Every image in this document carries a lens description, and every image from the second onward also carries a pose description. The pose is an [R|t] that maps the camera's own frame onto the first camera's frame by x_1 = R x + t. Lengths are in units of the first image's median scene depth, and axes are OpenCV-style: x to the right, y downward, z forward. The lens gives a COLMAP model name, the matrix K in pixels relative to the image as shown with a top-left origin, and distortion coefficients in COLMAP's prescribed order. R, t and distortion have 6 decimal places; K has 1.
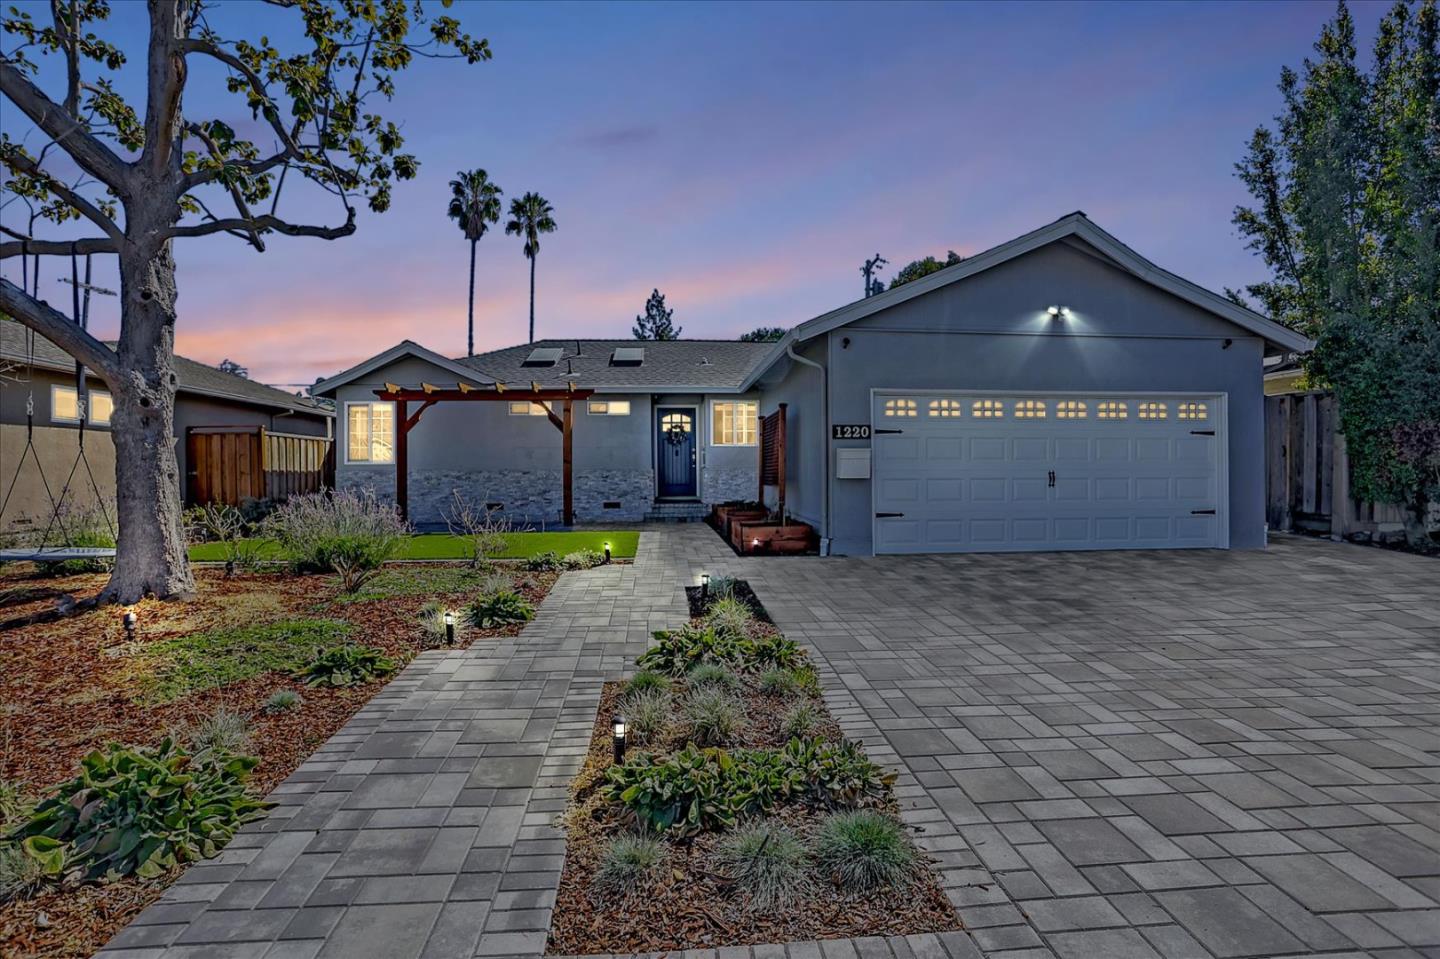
lens RADIAL K [[721.9, 0, 701.4], [0, 721.9, 470.4], [0, 0, 1]] dist [-0.078947, 0.032287]
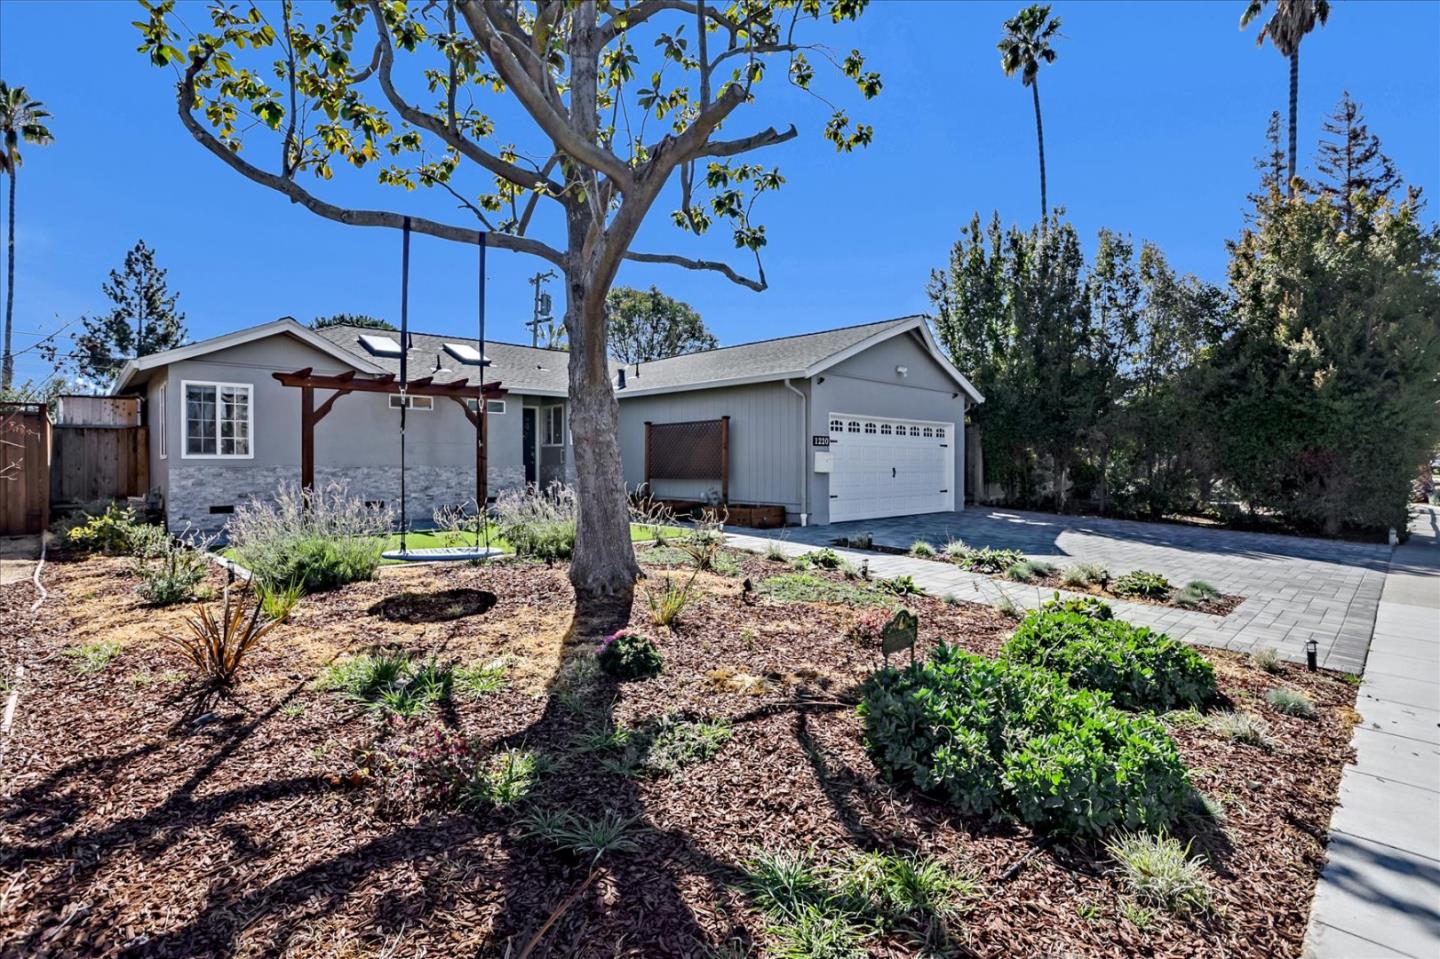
lens RADIAL K [[714.7, 0, 713.6], [0, 714.7, 461.8], [0, 0, 1]] dist [-0.072982, 0.030467]
pose [[0.758799, 0.005491, 0.651302, -0.546008], [-0.001440, 0.999976, -0.006753, -0.000035], [-0.651323, 0.004187, 0.758789, 0.015429]]
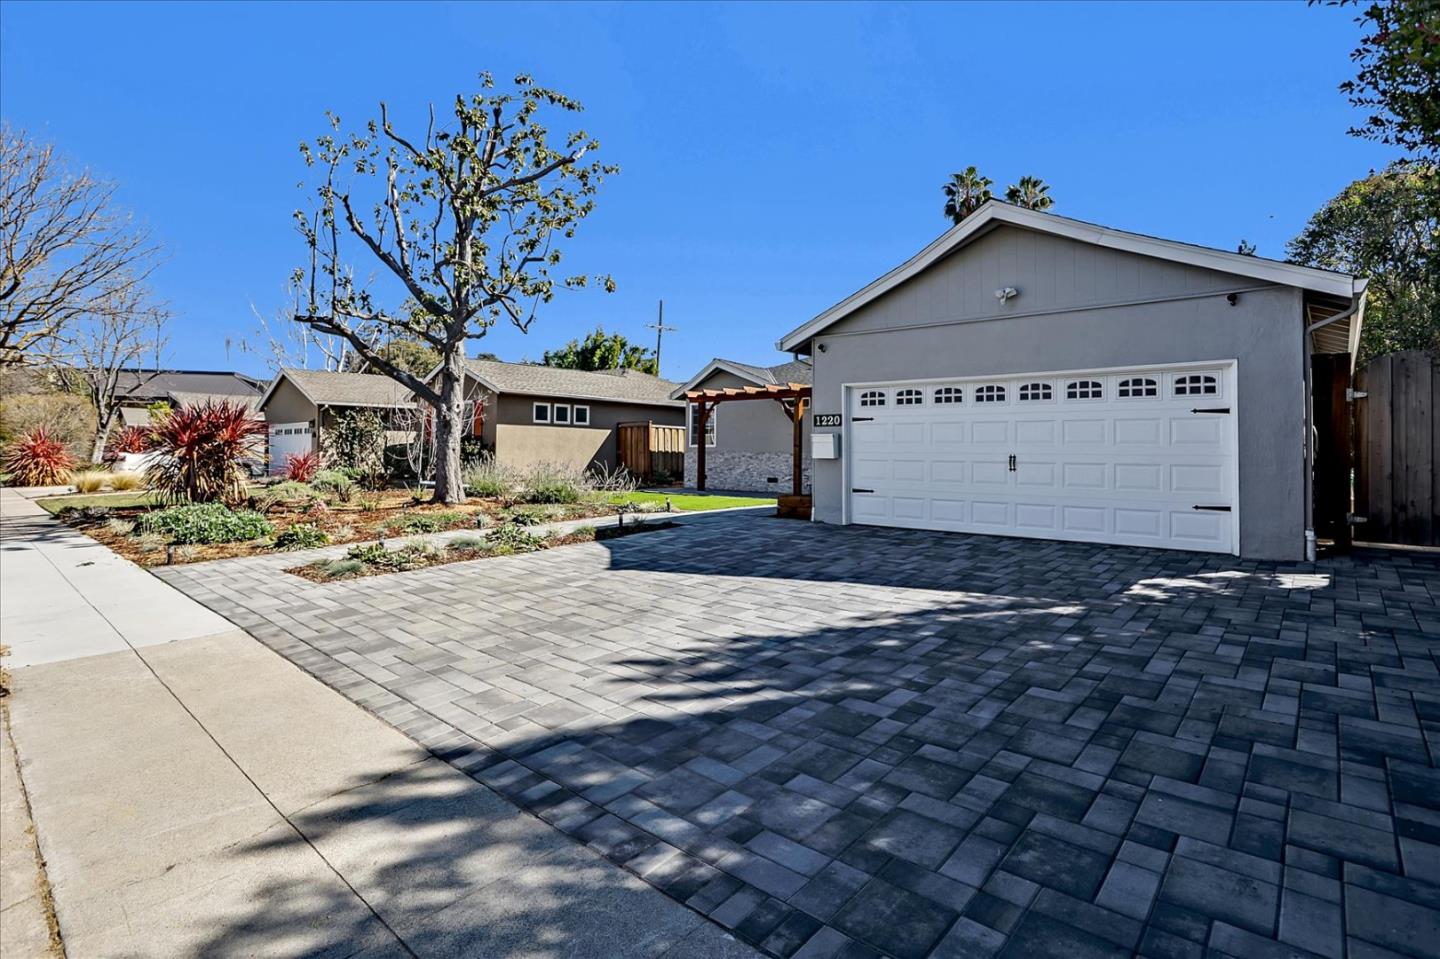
lens RADIAL K [[714.7, 0, 713.6], [0, 714.7, 461.8], [0, 0, 1]] dist [-0.072982, 0.030467]
pose [[0.709164, 0.018743, -0.704794, 0.545800], [-0.012845, 0.999824, 0.013664, 0.001415], [0.704926, -0.000637, 0.709280, 0.005138]]
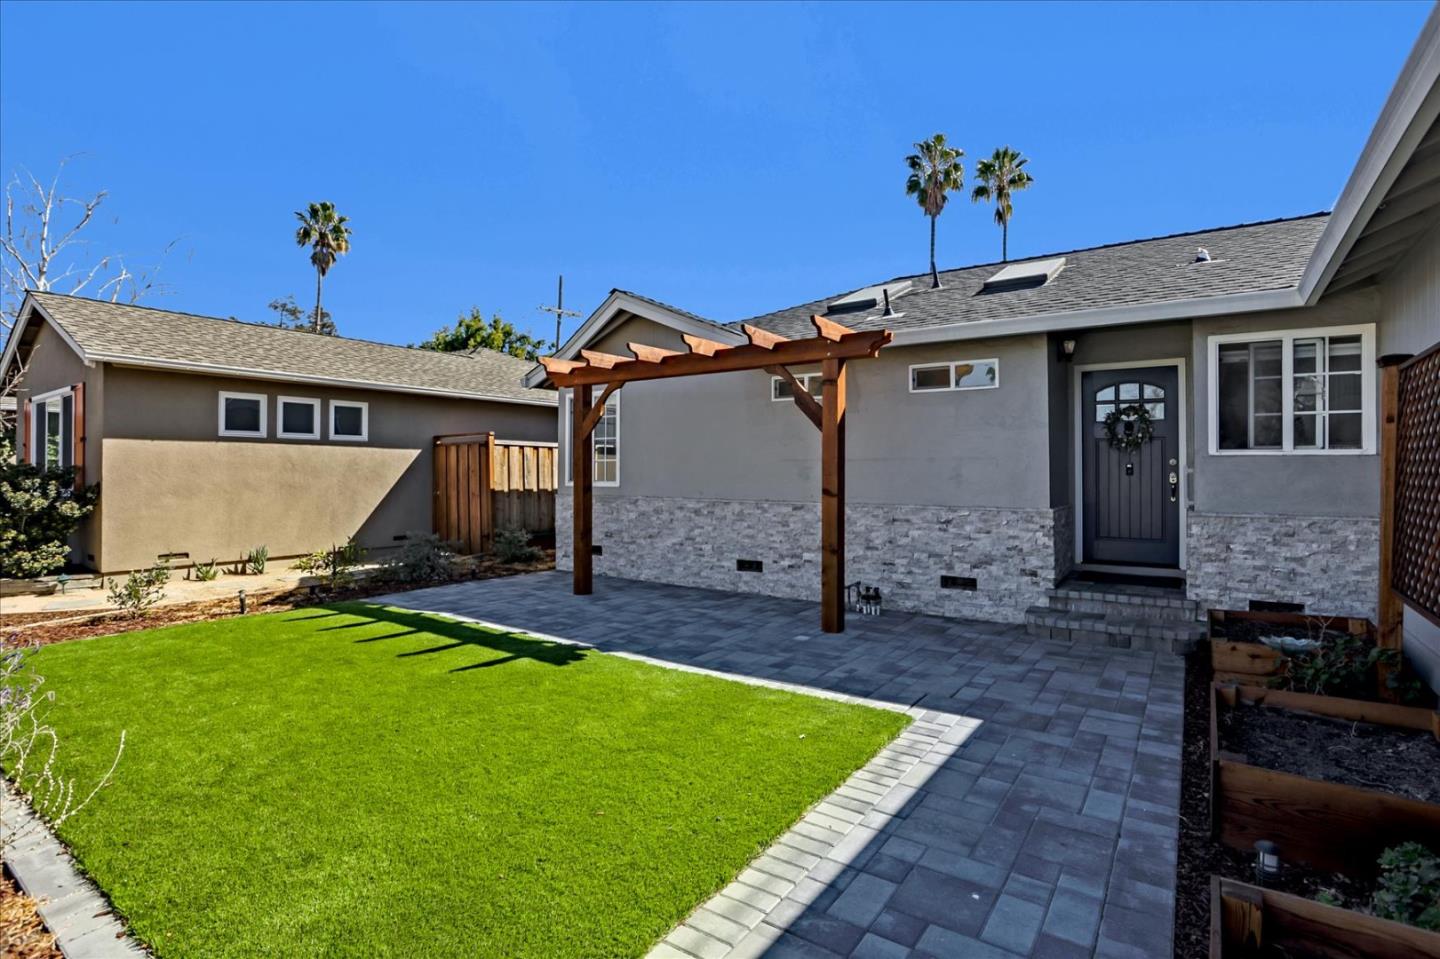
lens RADIAL K [[706.1, 0, 715.7], [0, 706.1, 468.7], [0, 0, 1]] dist [-0.071265, 0.031925]
pose [[0.781962, 0.003980, -0.623314, 0.035619], [-0.005080, 0.999987, 0.000012, -0.025098], [0.623306, 0.003157, 0.781972, 0.547456]]
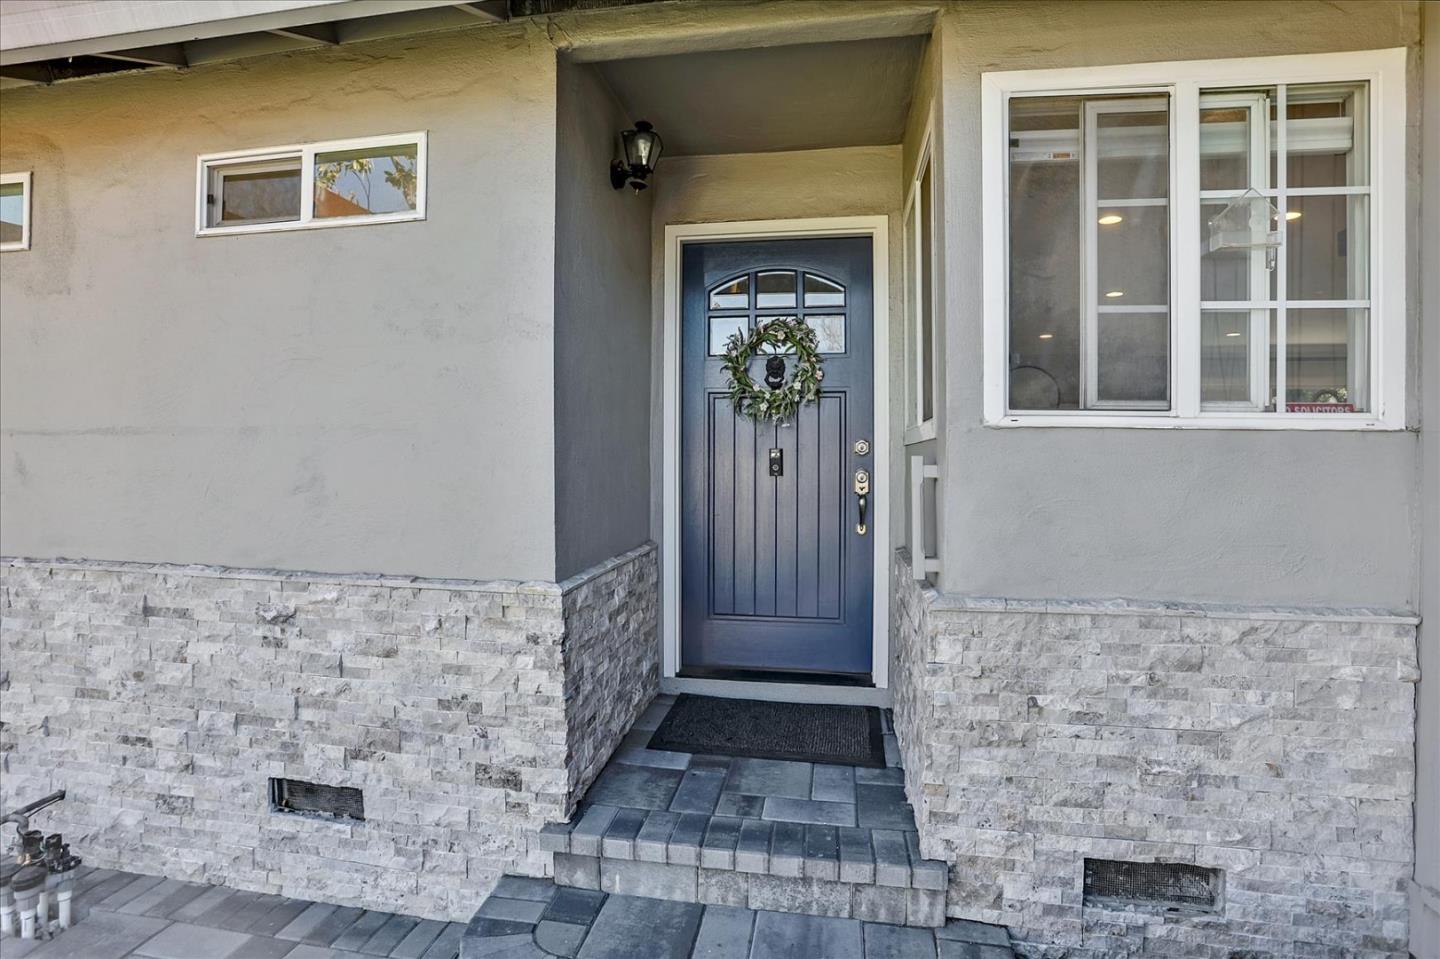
lens RADIAL K [[701.9, 0, 716.7], [0, 701.9, 446.4], [0, 0, 1]] dist [-0.070103, 0.028062]
pose [[0.974381, 0.009315, -0.224710, -0.006383], [-0.010854, 0.999925, -0.005614, -0.028952], [0.224641, 0.007909, 0.974409, 0.876648]]
